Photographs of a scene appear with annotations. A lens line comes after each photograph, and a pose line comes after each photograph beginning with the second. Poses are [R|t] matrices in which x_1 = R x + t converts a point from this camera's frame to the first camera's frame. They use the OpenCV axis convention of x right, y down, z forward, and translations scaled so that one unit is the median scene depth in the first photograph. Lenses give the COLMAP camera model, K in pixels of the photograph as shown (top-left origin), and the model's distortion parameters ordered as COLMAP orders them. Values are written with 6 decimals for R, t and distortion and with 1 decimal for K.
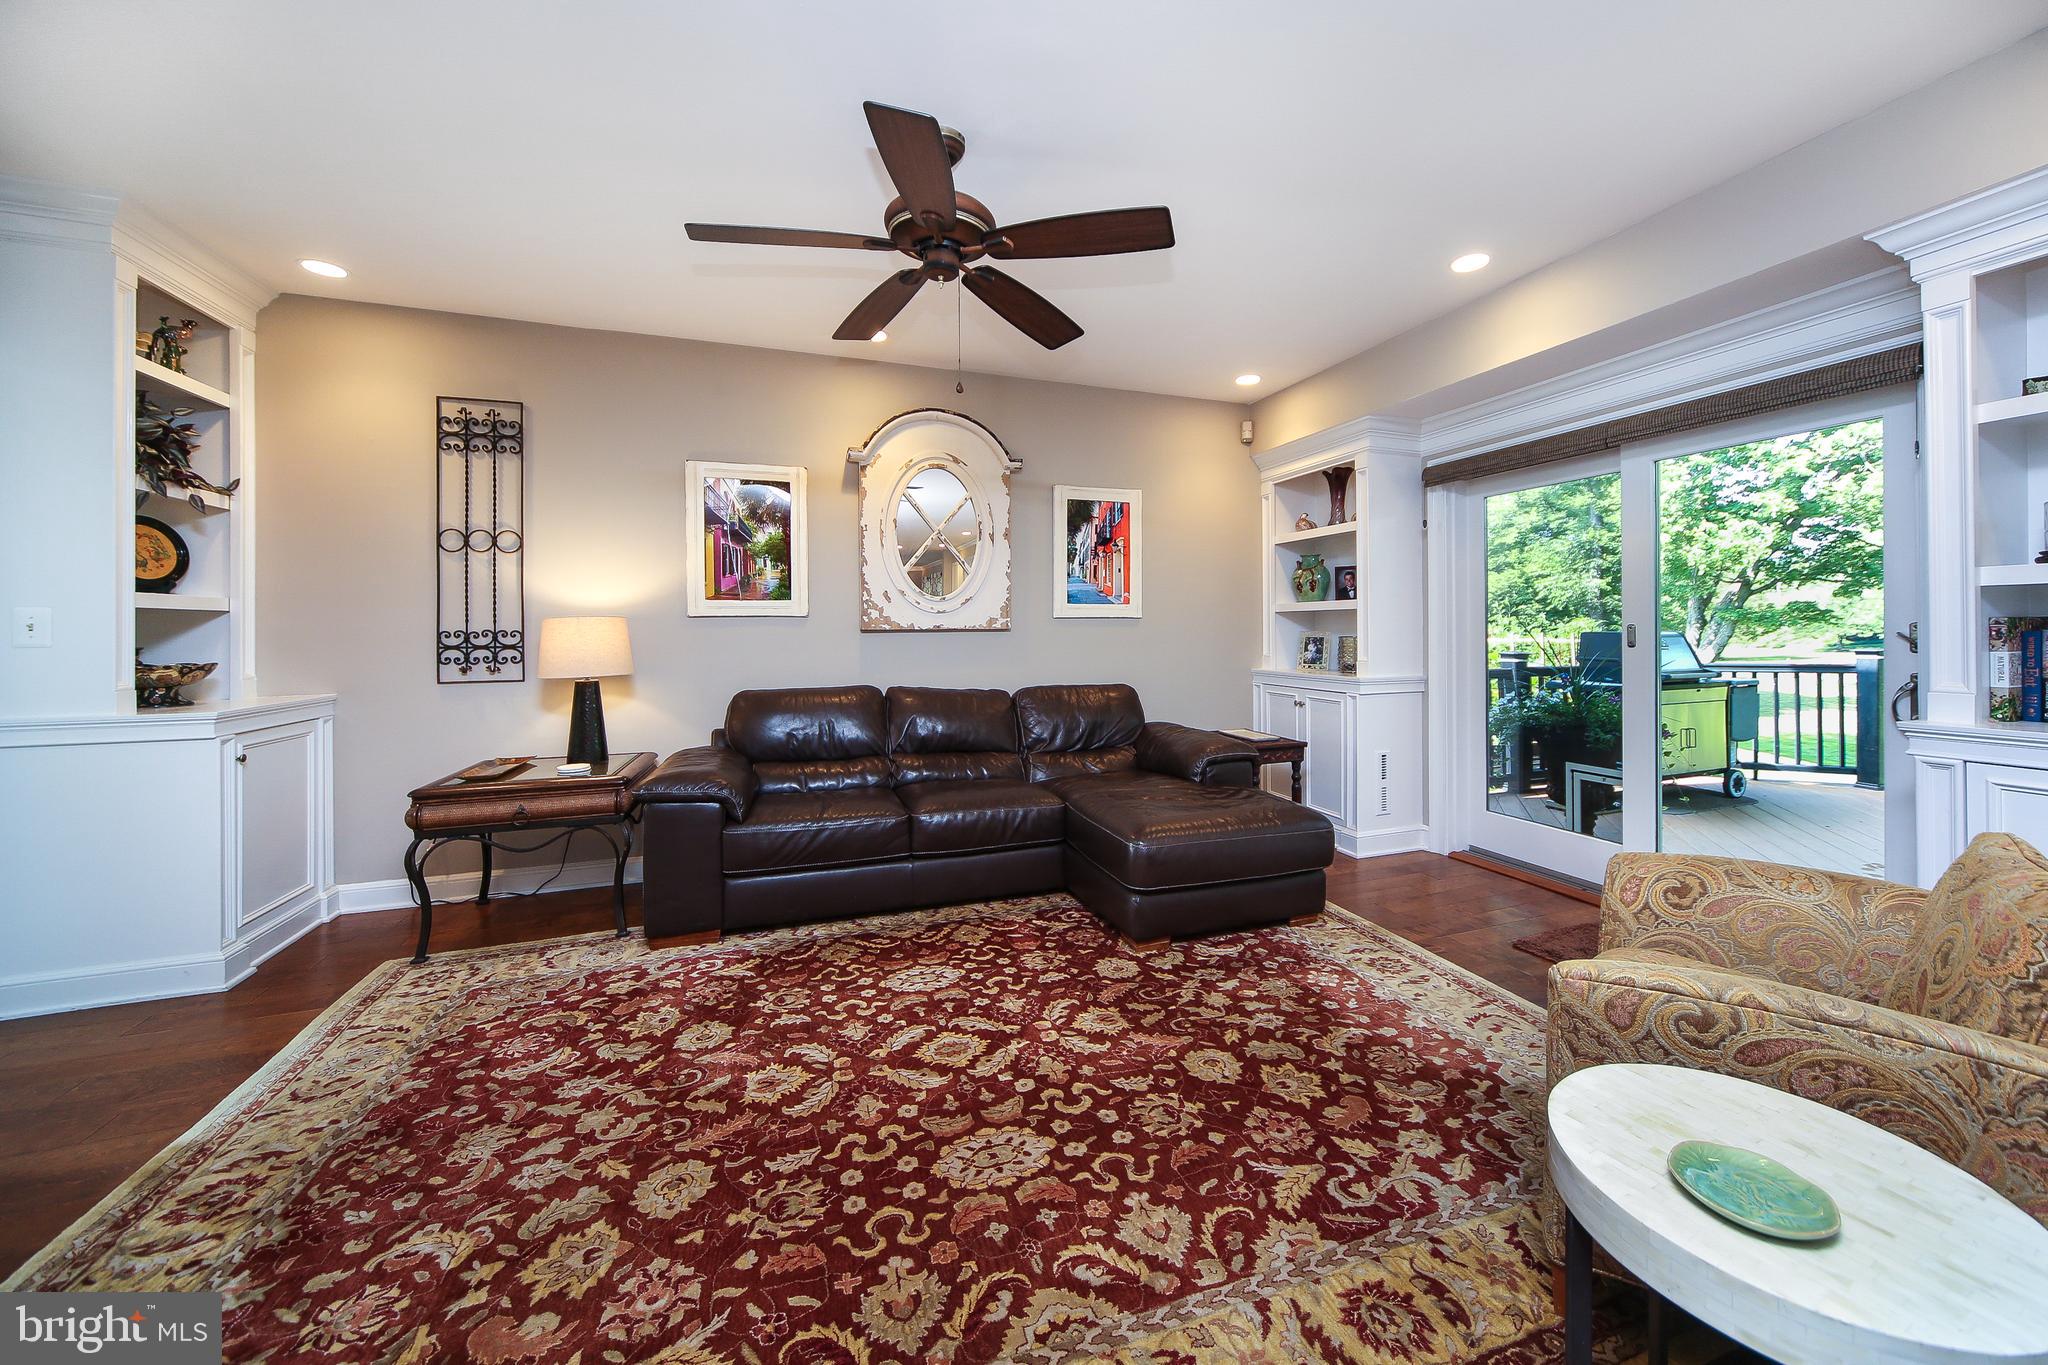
lens RADIAL K [[730.8, 0, 1035.5], [0, 730.8, 624.4], [0, 0, 1]] dist [-0.002097, 0.000222]
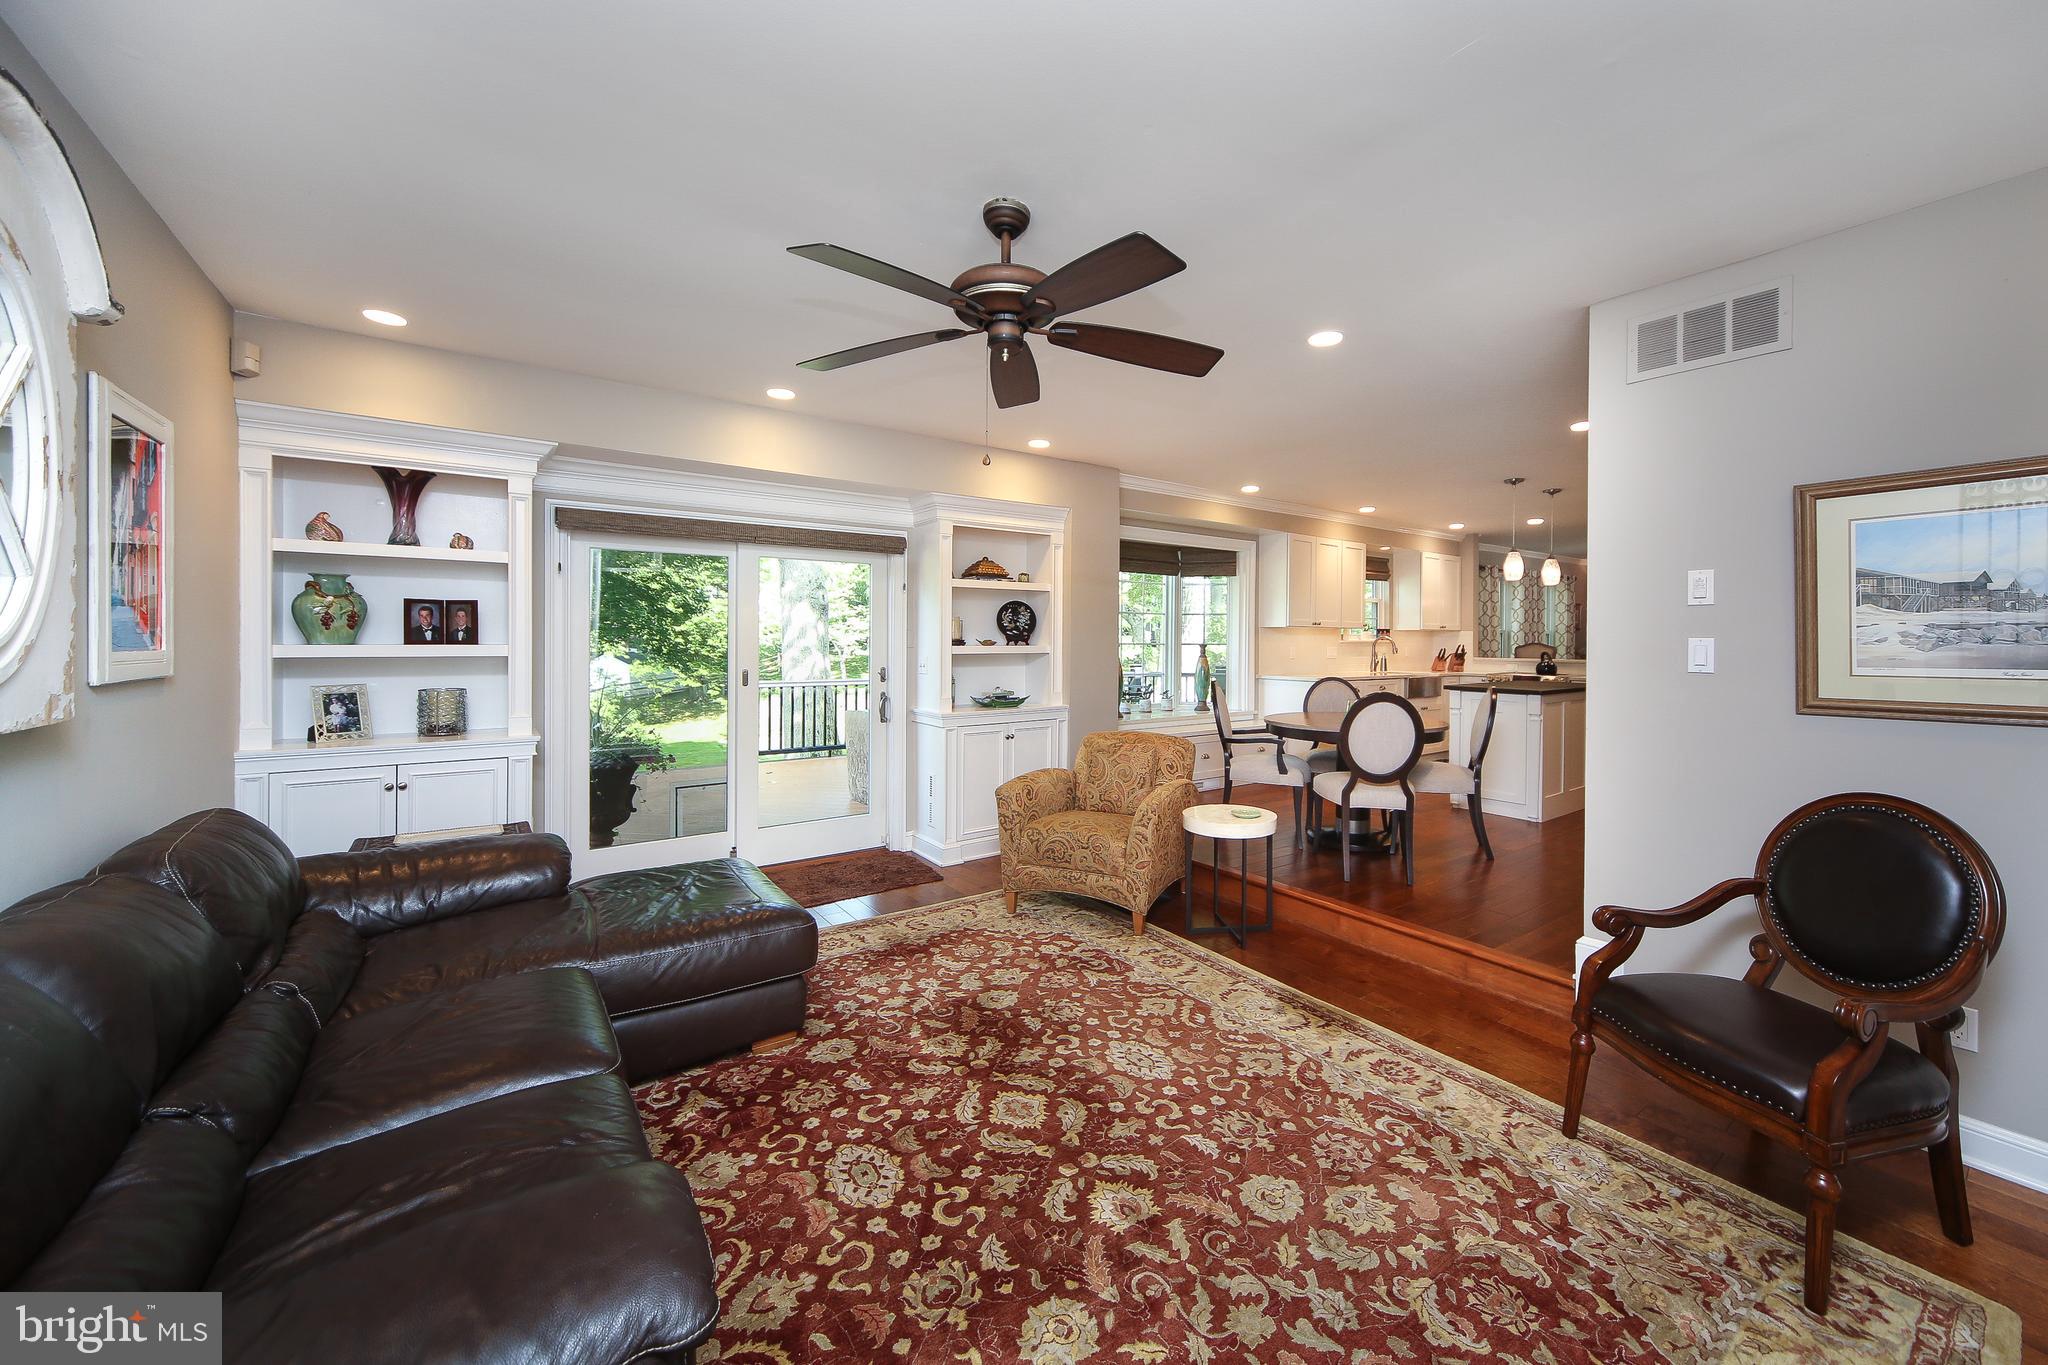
lens RADIAL K [[748.1, 0, 1074.3], [0, 748.1, 638.5], [0, 0, 1]] dist [-0.003483, -0.000322]
pose [[-0.263846, 0.007806, 0.964533, -1.385853], [-0.008974, 0.999904, -0.010547, -0.095873], [-0.964523, -0.011439, -0.263750, 1.436551]]
